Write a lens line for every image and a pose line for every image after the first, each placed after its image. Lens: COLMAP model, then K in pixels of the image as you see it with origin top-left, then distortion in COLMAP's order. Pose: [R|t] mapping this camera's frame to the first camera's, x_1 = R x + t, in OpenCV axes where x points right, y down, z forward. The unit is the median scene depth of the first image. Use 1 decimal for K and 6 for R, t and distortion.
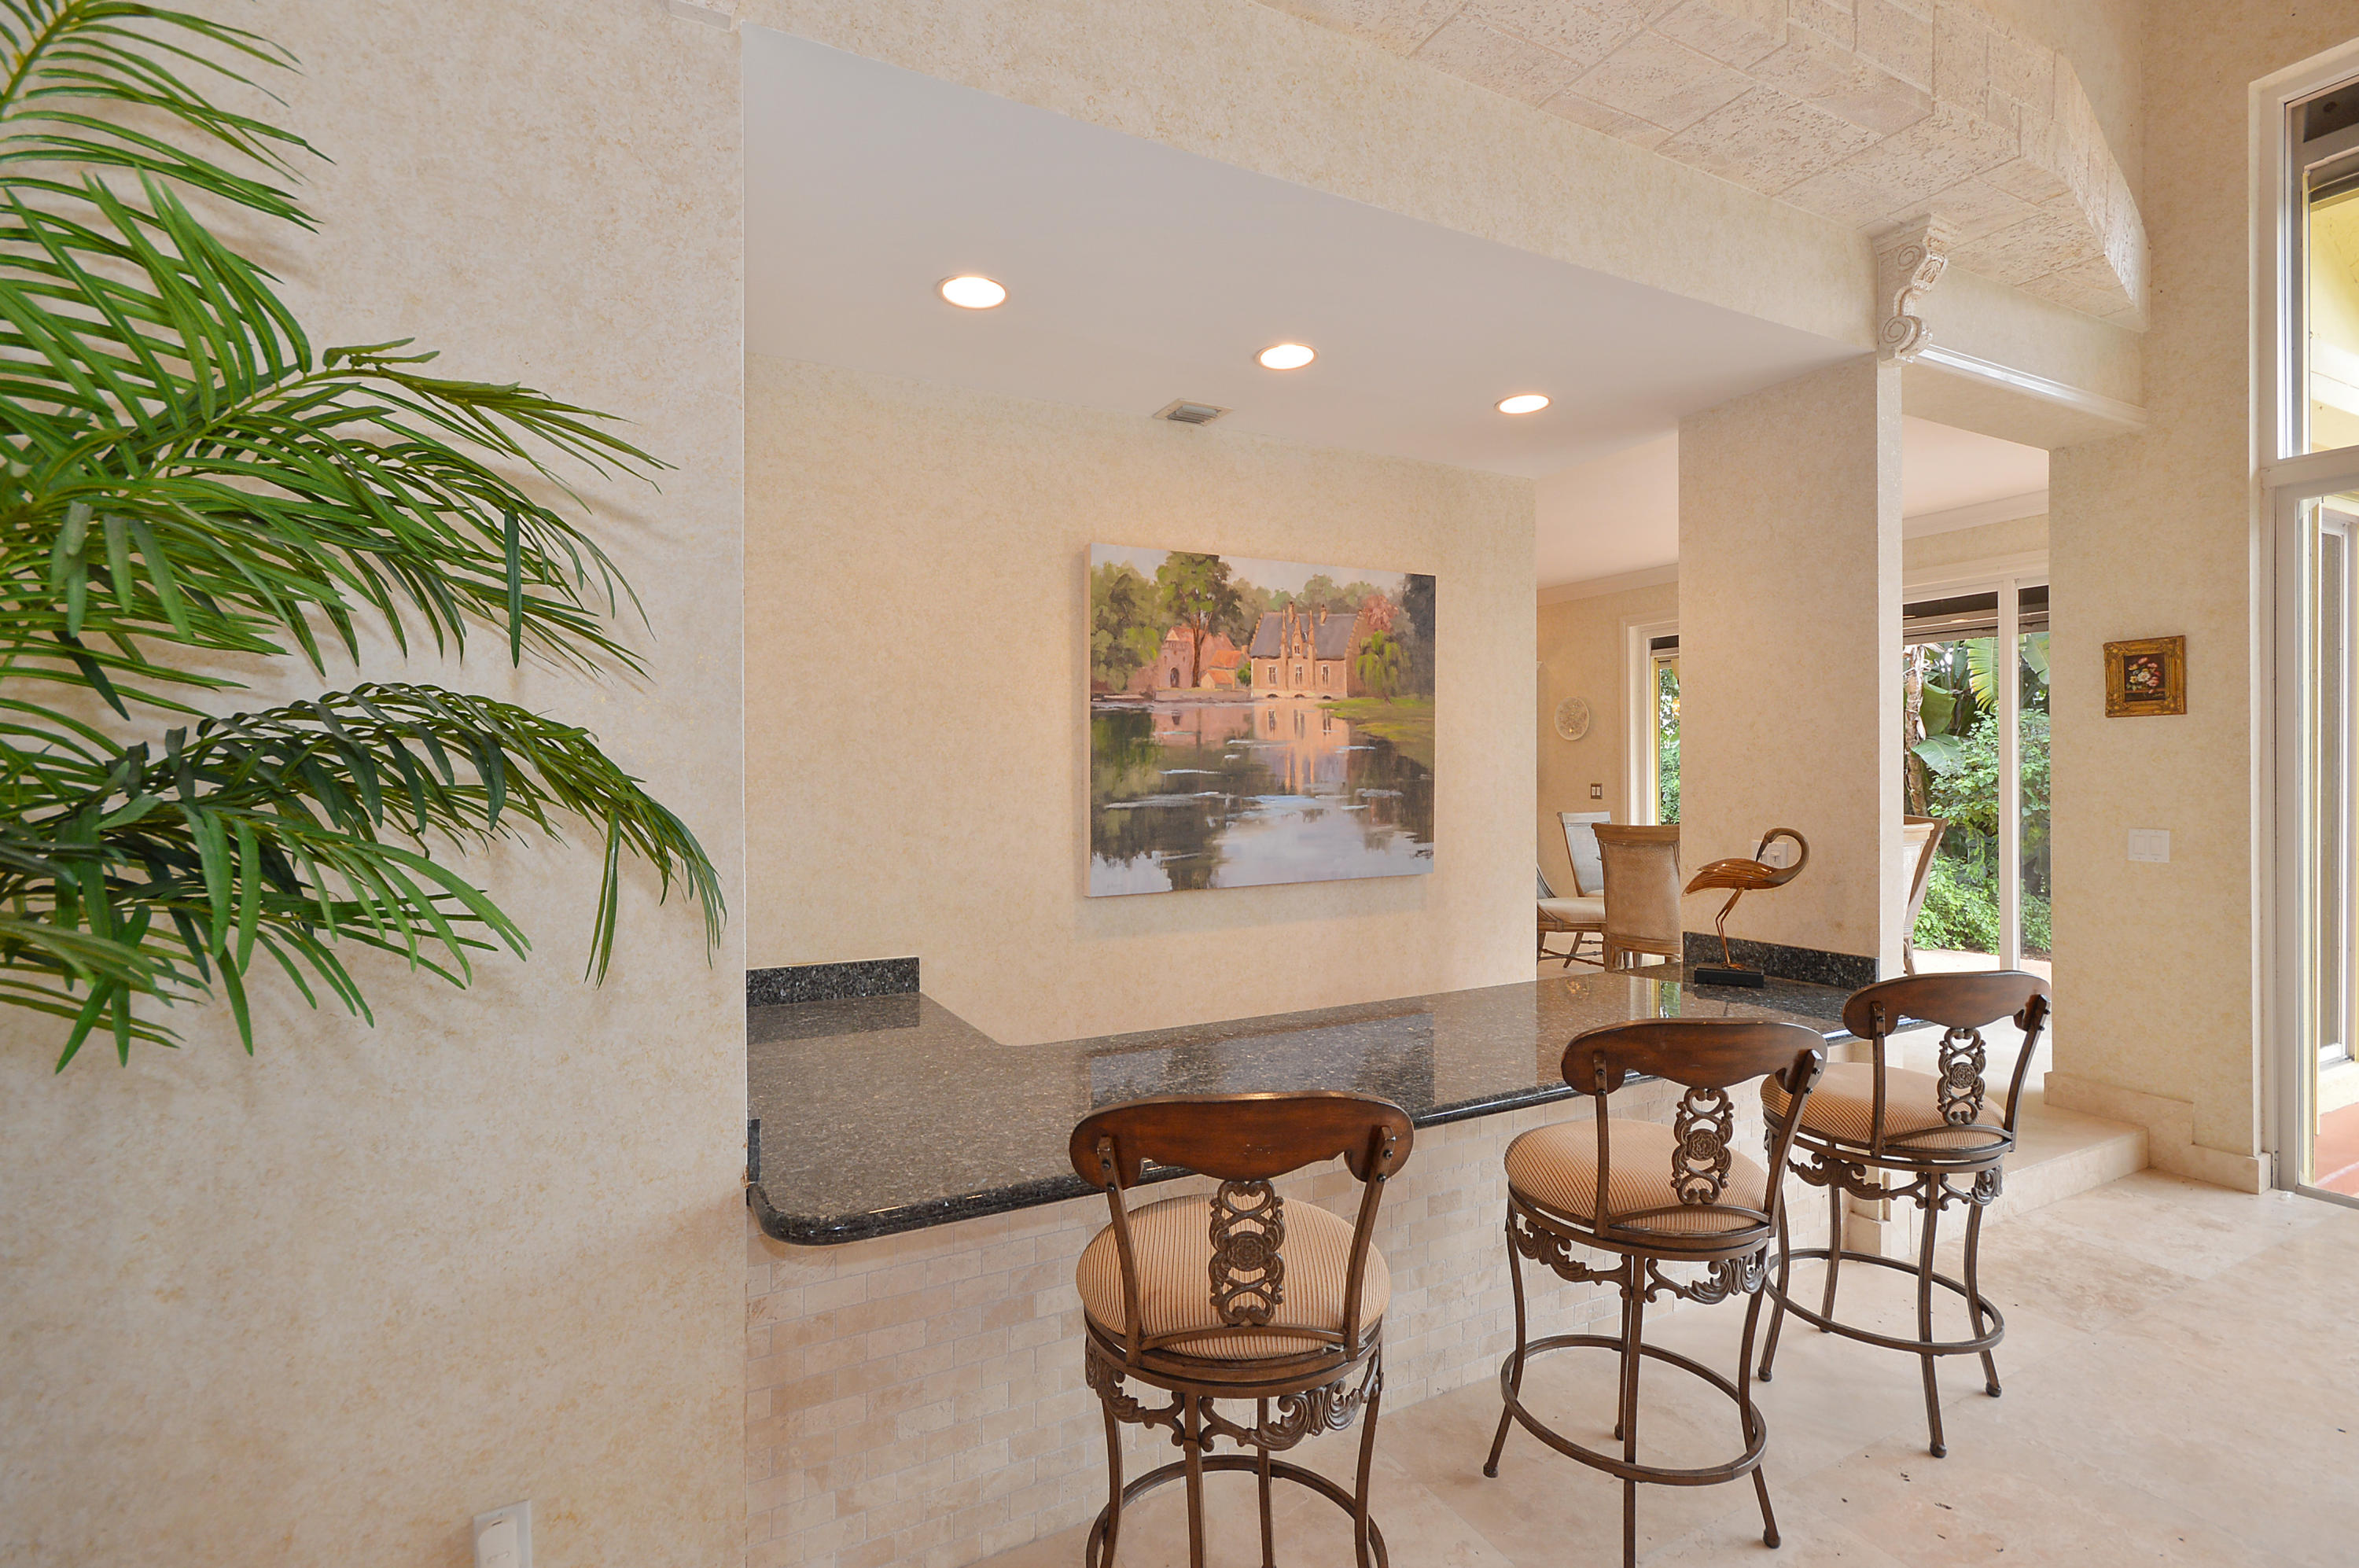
lens RADIAL K [[1057.9, 0, 1178.0], [0, 1057.9, 778.5], [0, 0, 1]] dist [-0.000026, 0.000424]
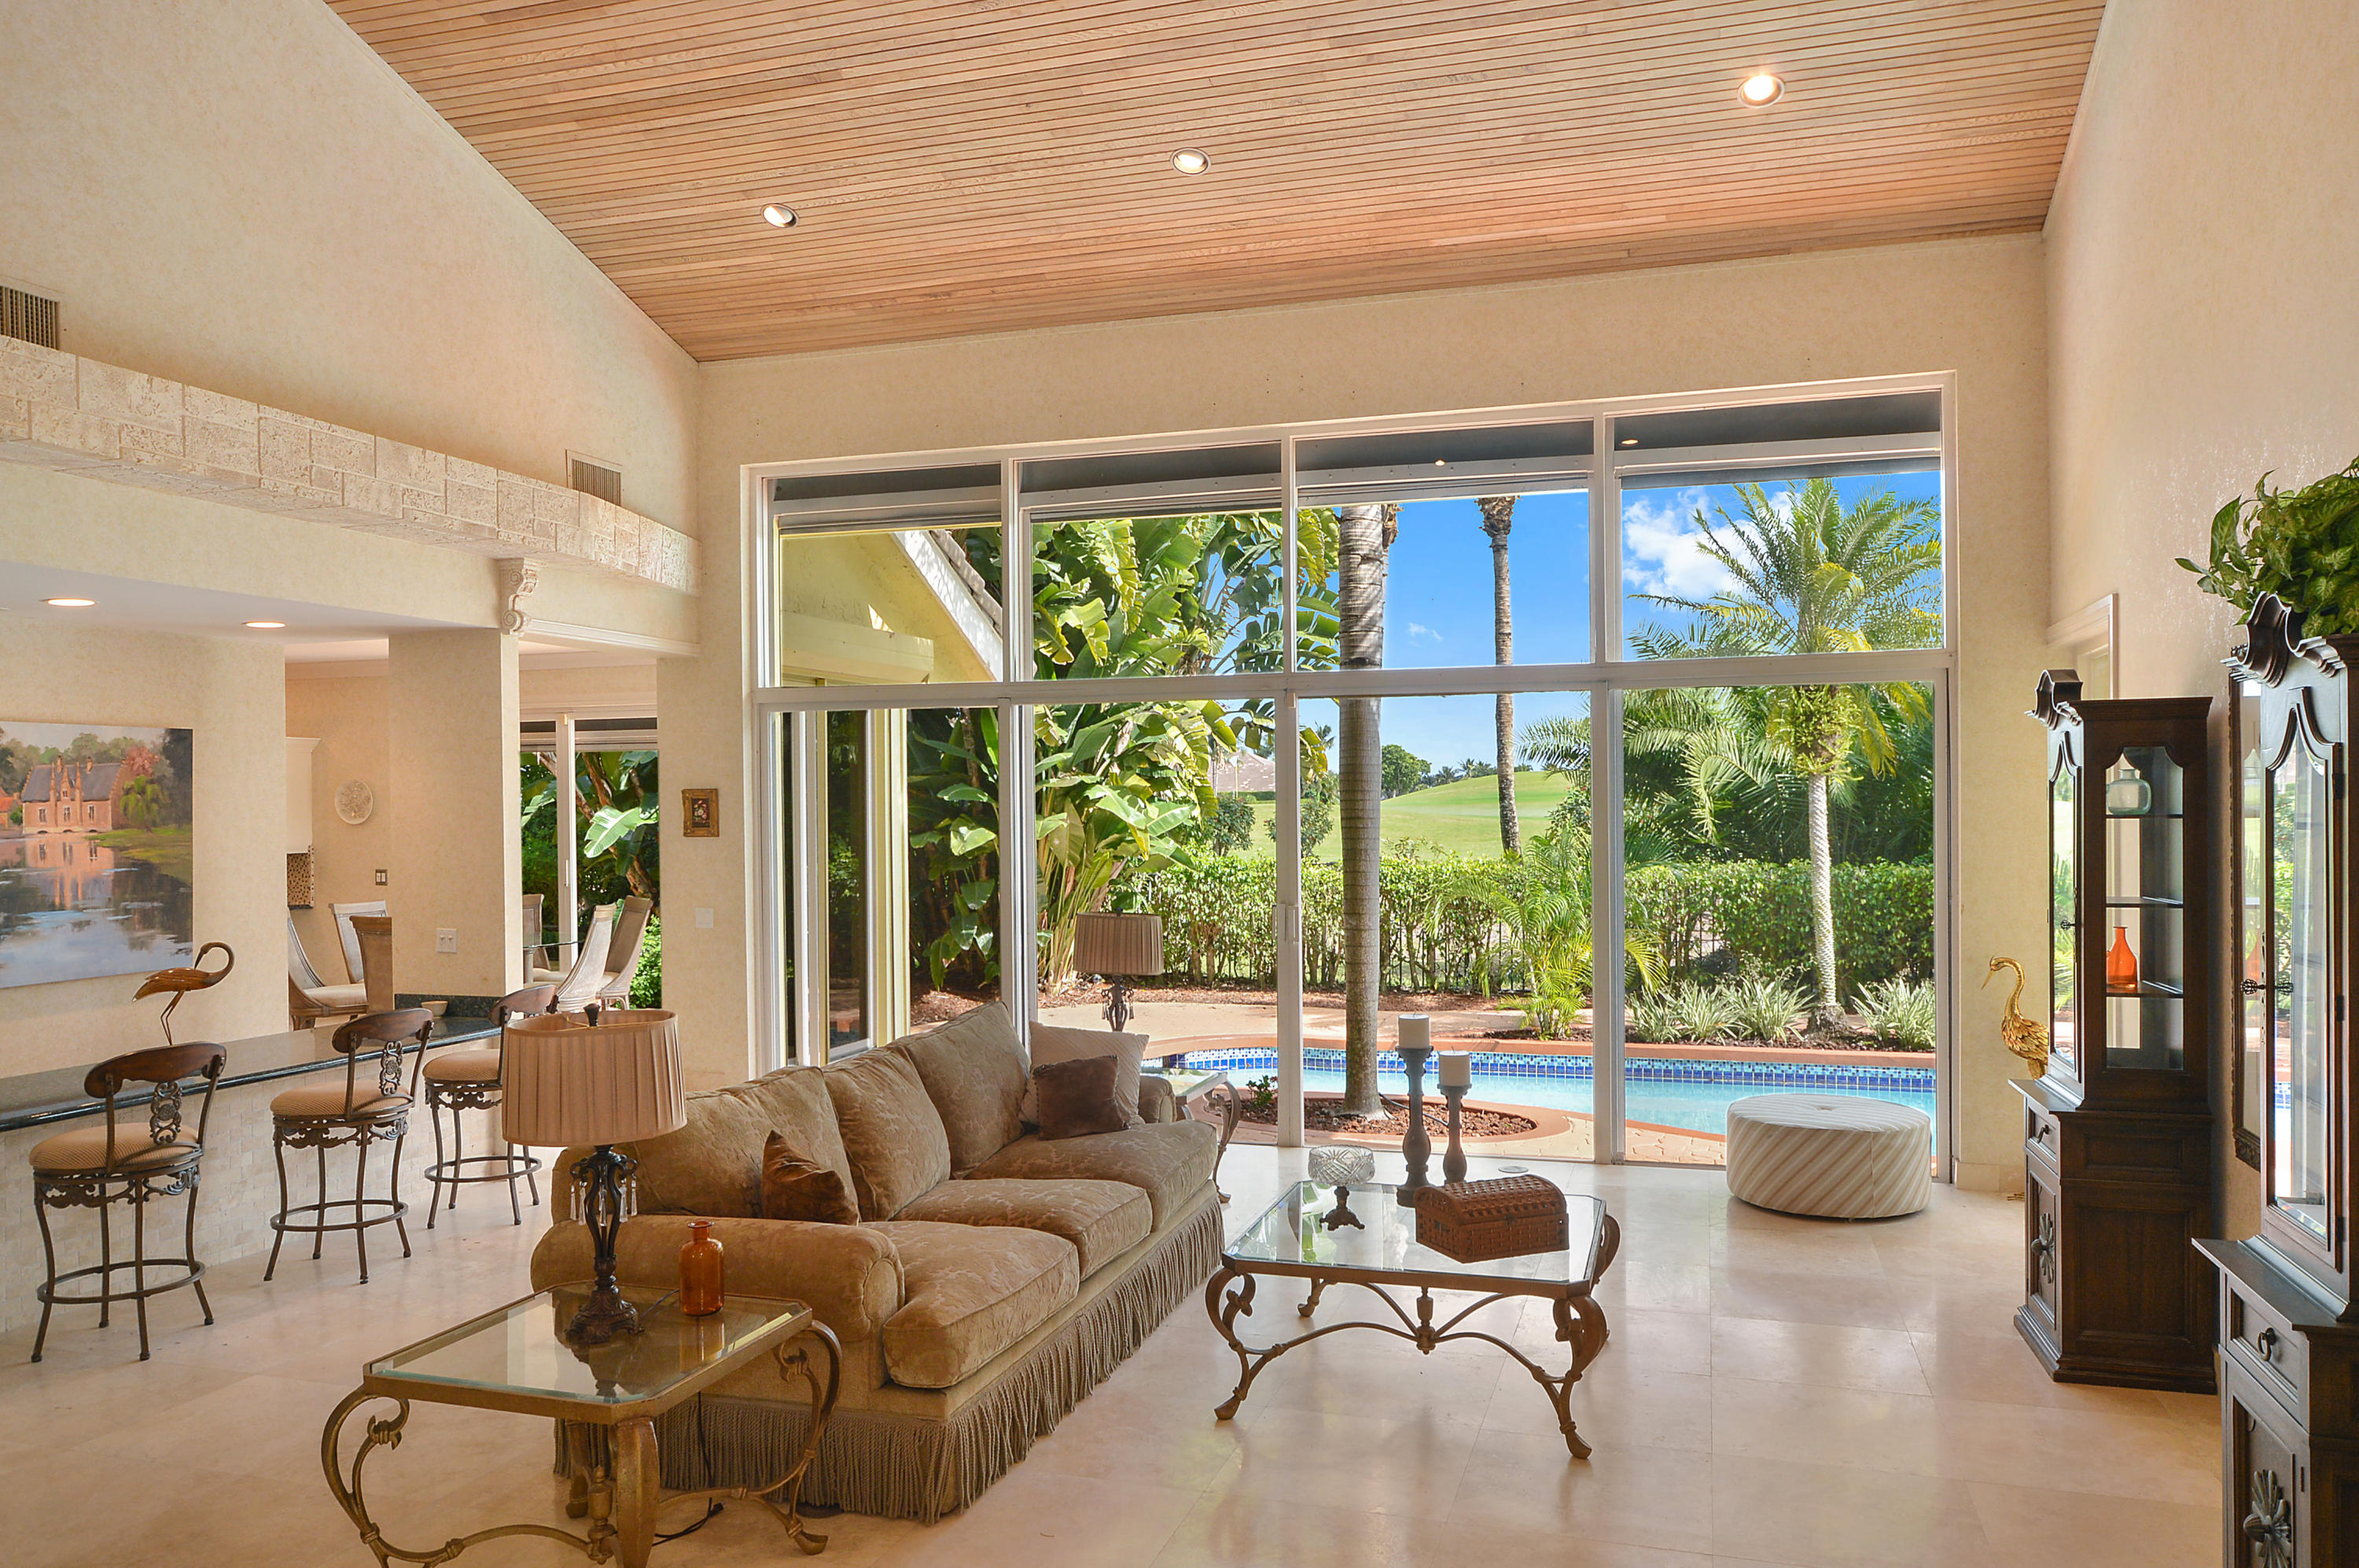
lens RADIAL K [[1634.6, 0, 1200.8], [0, 1634.6, 822.9], [0, 0, 1]] dist [0.007769, 0.006452]
pose [[0.700452, -0.006210, 0.713672, -0.324480], [0.005815, 0.999979, 0.002994, -0.083637], [-0.713676, 0.002053, 0.700473, -1.280067]]
